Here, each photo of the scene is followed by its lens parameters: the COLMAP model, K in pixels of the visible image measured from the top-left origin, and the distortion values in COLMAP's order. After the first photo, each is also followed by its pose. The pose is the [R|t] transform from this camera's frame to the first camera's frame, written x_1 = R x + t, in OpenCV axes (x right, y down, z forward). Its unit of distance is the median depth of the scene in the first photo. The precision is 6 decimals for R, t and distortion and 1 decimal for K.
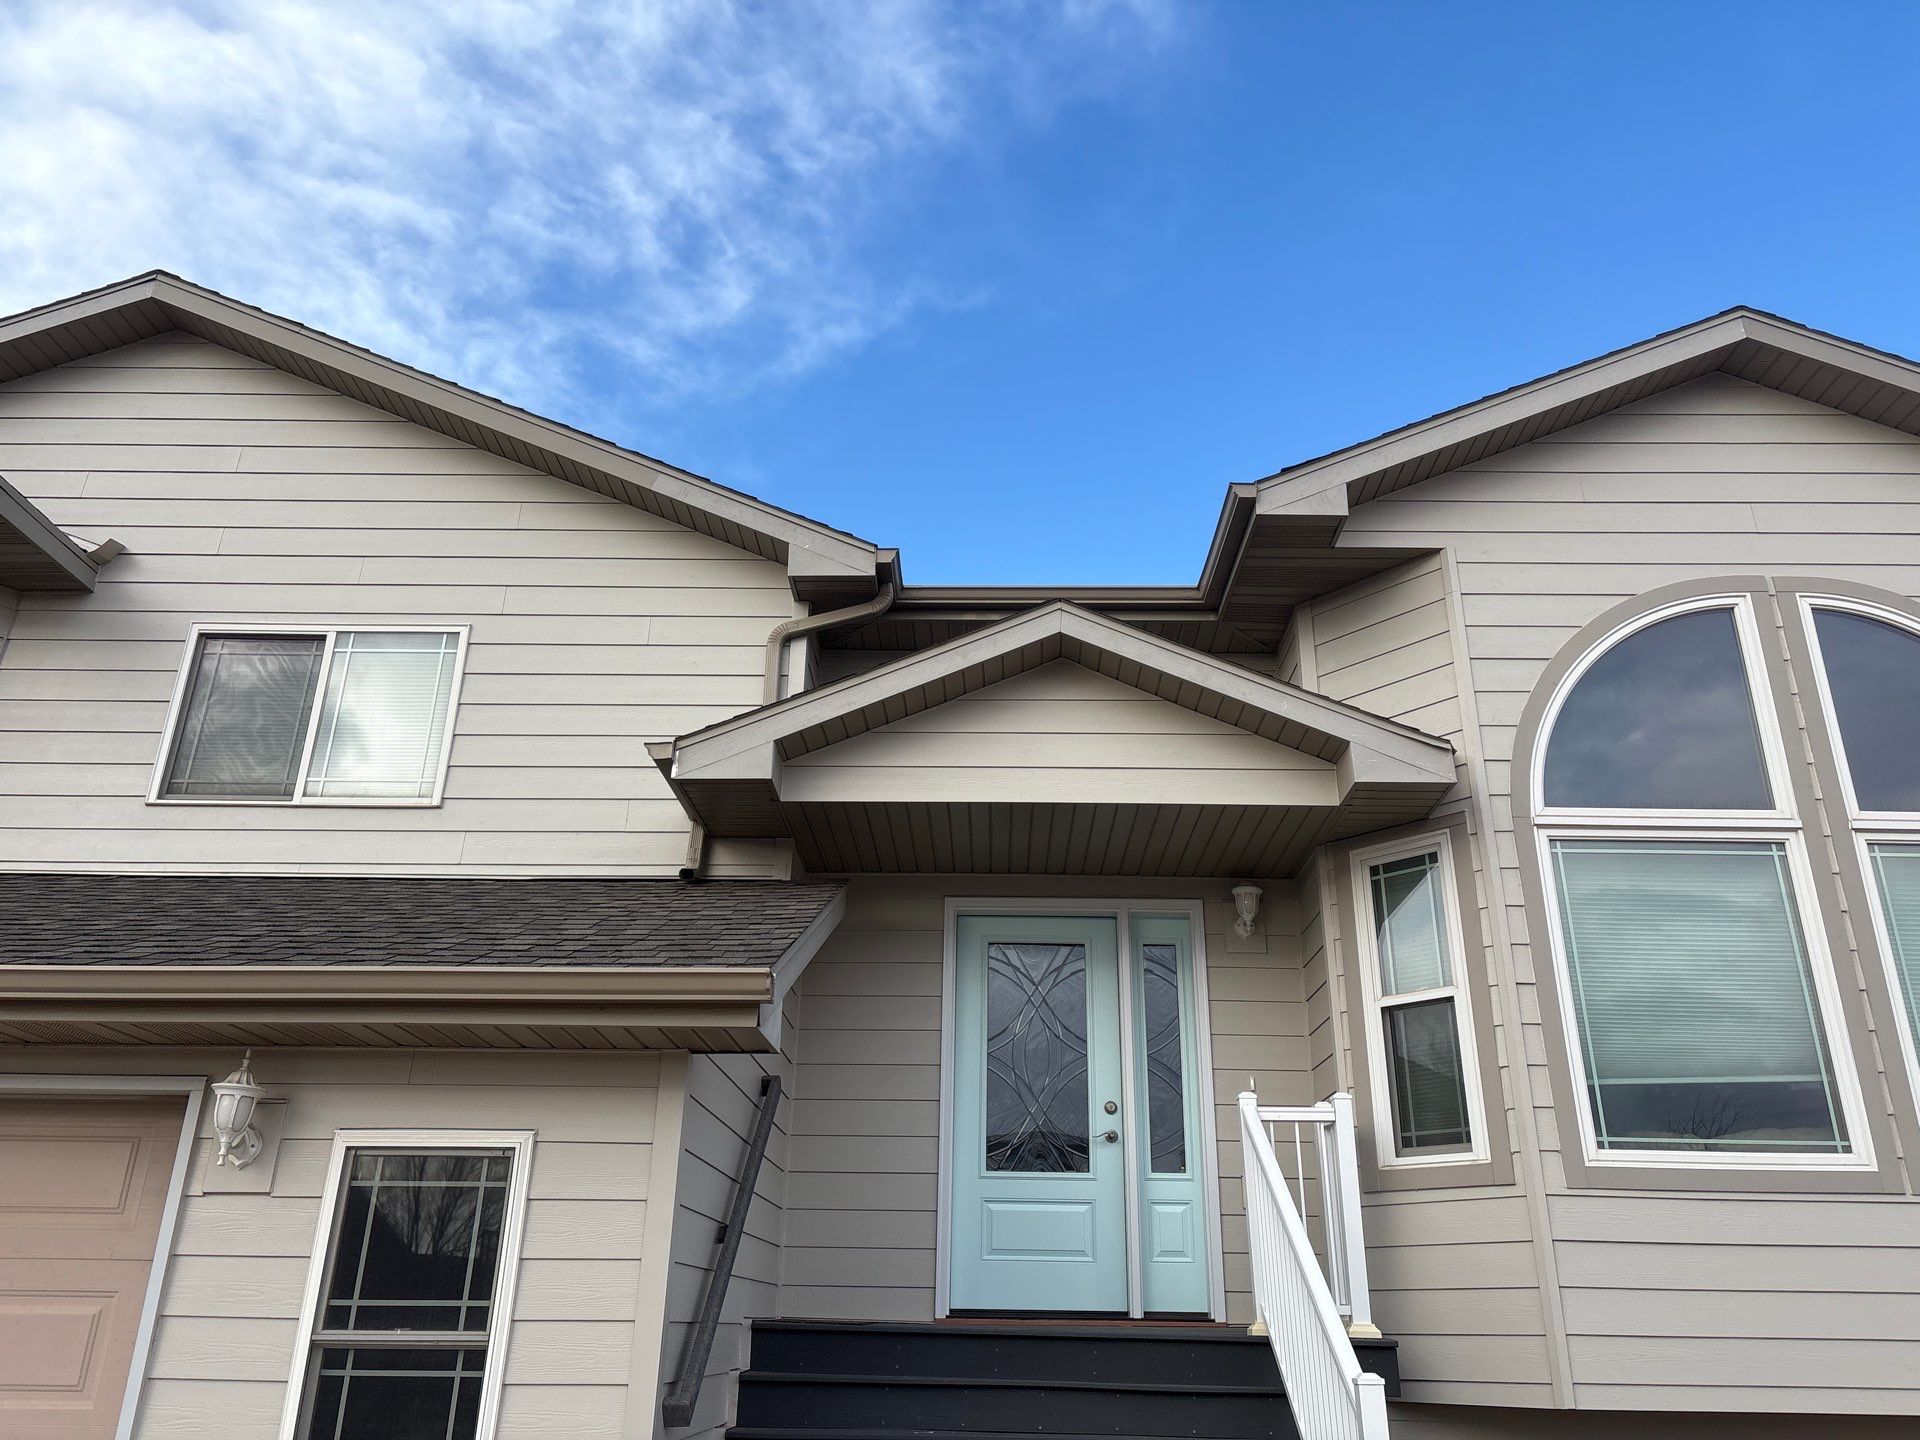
lens RADIAL K [[1467.5, 0, 1006.3], [0, 1467.5, 707.2], [0, 0, 1]] dist [0.063919, -0.086722]
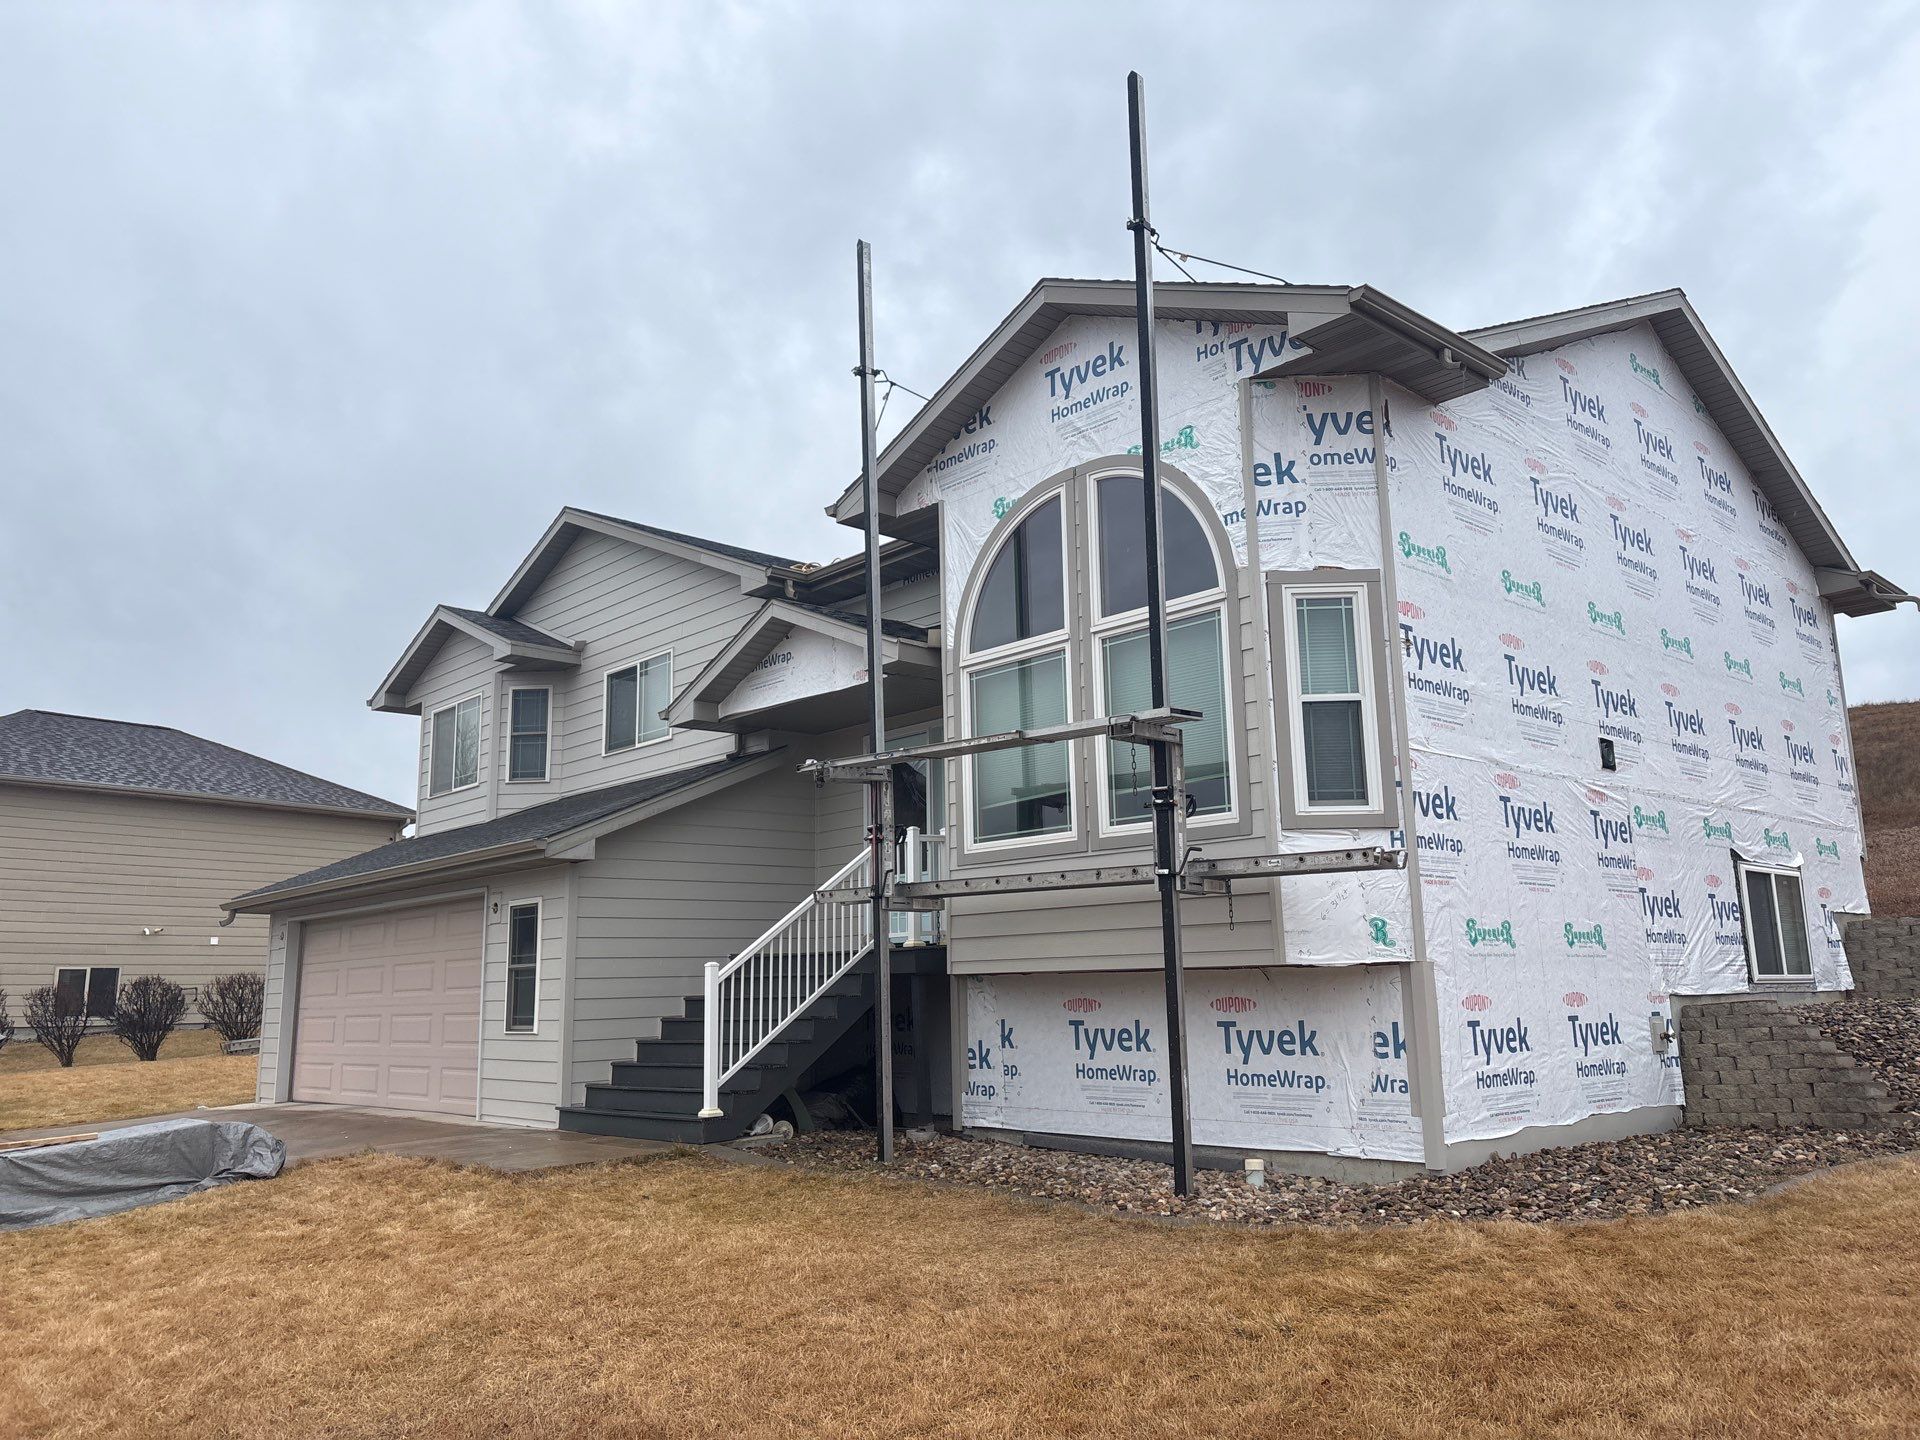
lens RADIAL K [[1477.1, 0, 939.2], [0, 1477.1, 720.3], [0, 0, 1]] dist [-0.000323, -0.003084]
pose [[0.665652, -0.163370, -0.728160, 1.561618], [0.332842, 0.938311, 0.093751, -0.033040], [0.667924, -0.304768, 0.678965, -0.218315]]
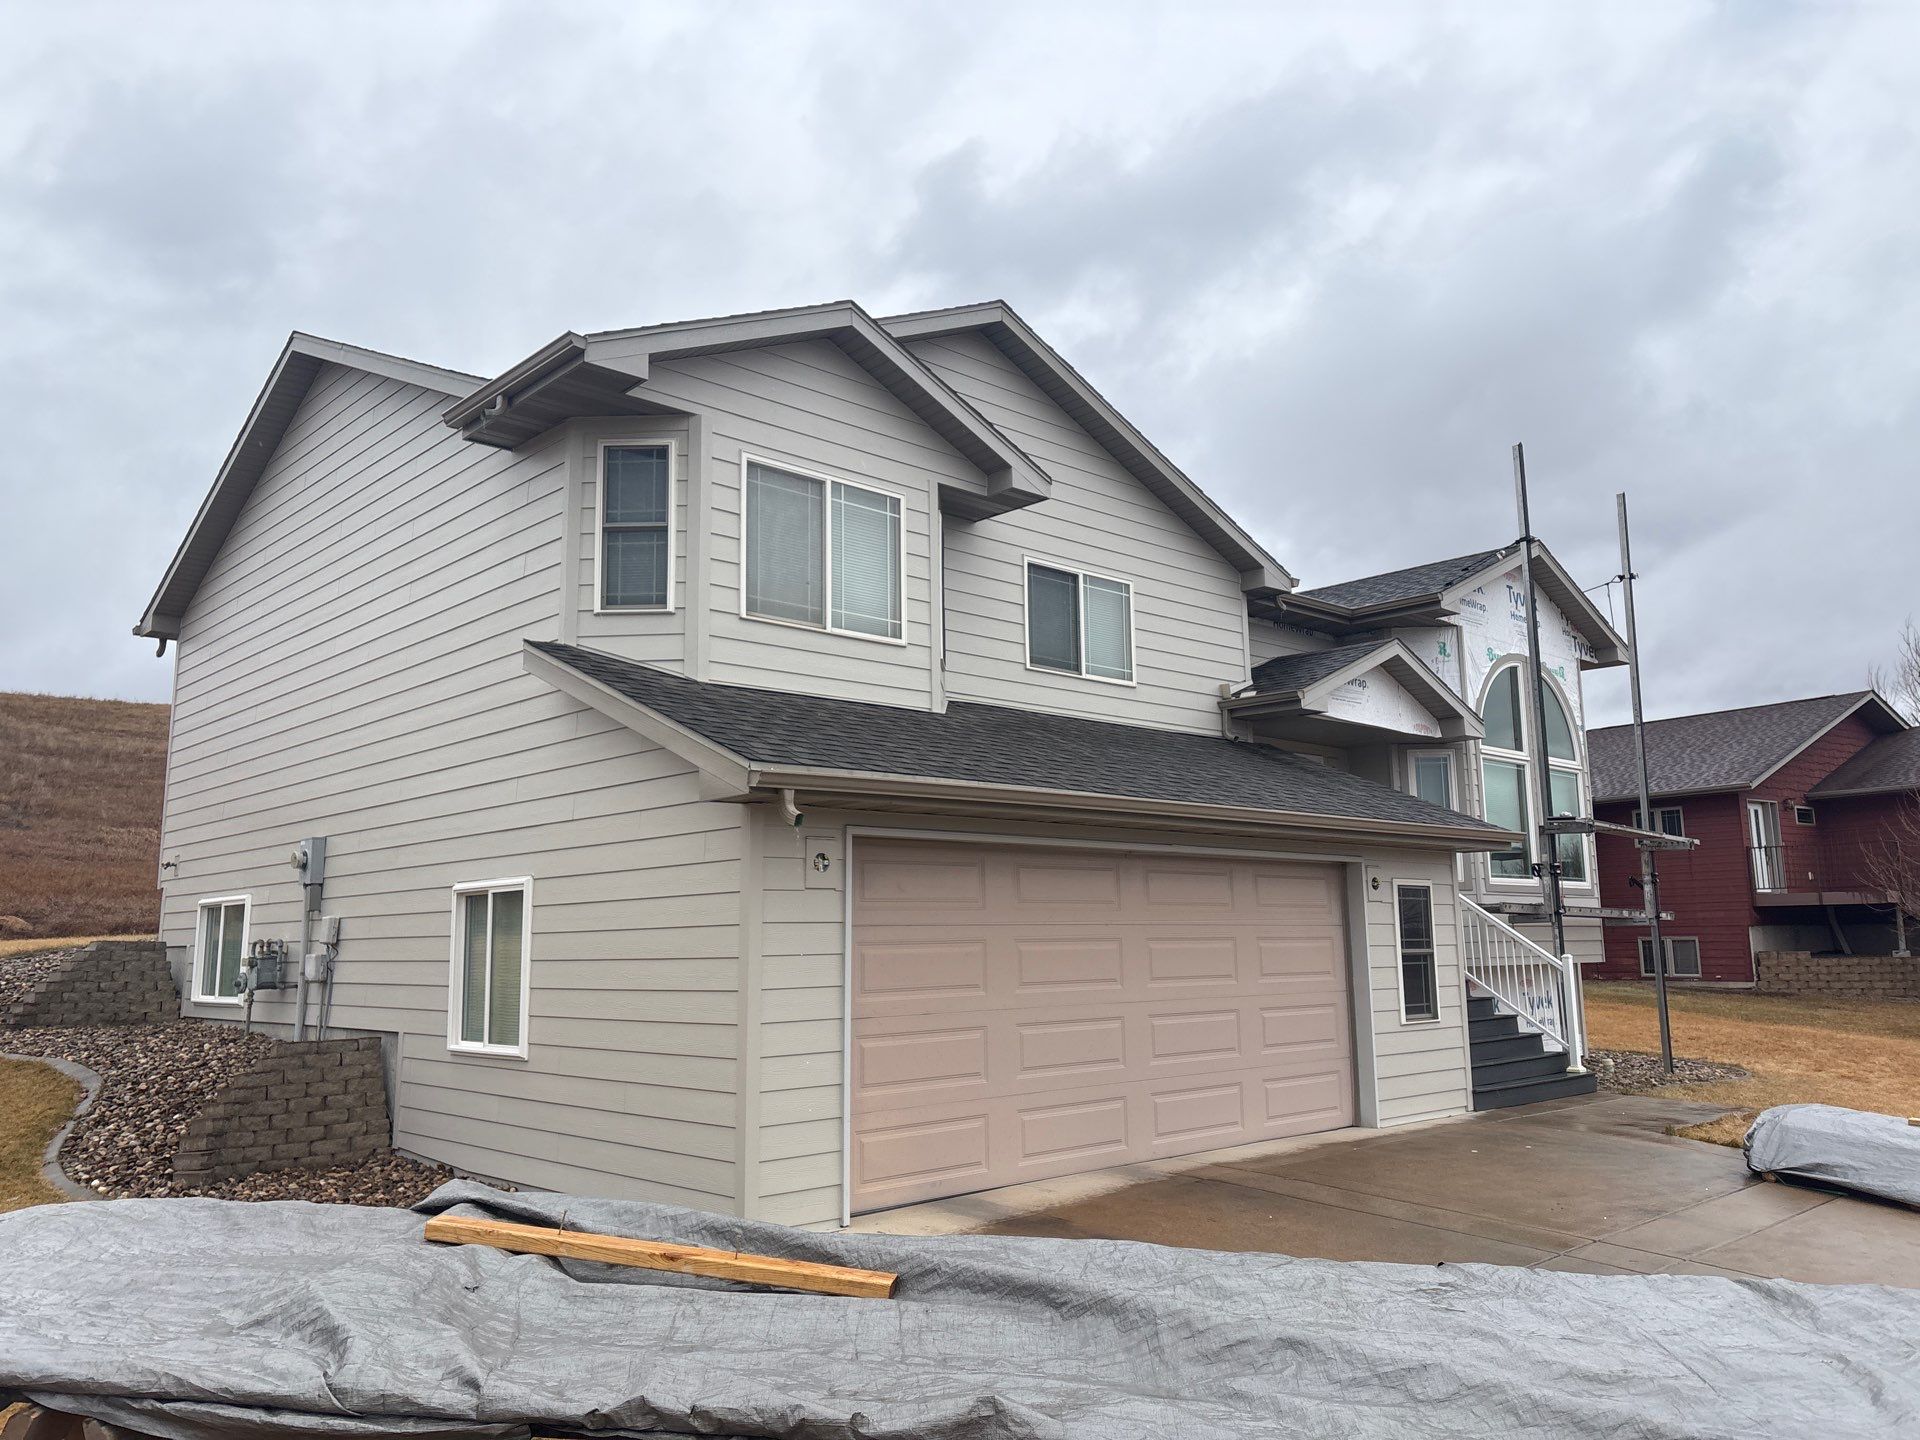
lens RADIAL K [[1458.4, 0, 997.3], [0, 1458.4, 729.3], [0, 0, 1]] dist [0.069568, -0.095261]
pose [[0.724051, 0.081822, 0.684876, -1.891888], [-0.266818, 0.948863, 0.168720, -0.157869], [-0.636049, -0.304899, 0.708857, -0.237105]]
